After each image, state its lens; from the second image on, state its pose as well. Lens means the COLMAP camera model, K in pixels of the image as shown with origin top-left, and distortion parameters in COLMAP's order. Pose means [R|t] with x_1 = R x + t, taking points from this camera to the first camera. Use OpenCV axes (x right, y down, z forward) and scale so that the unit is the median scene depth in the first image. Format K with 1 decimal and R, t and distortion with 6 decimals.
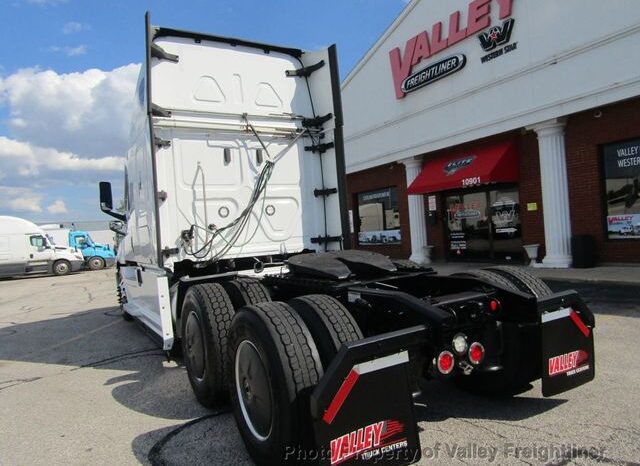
lens RADIAL K [[450.2, 0, 320.0], [0, 450.2, 233.0], [0, 0, 1]] dist [-0.008583, 0.000319]
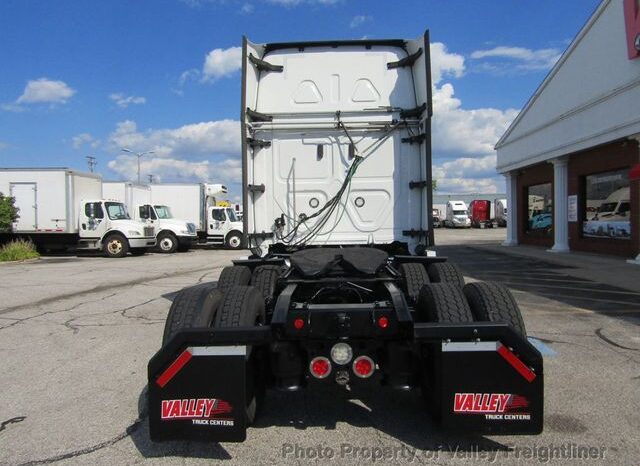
lens RADIAL K [[450.2, 0, 320.0], [0, 450.2, 233.0], [0, 0, 1]] dist [-0.008583, 0.000319]
pose [[0.845137, 0.068378, -0.530159, 0.386586], [-0.041220, 0.997168, 0.062901, -0.042201], [0.532958, -0.031307, 0.845562, 0.061099]]
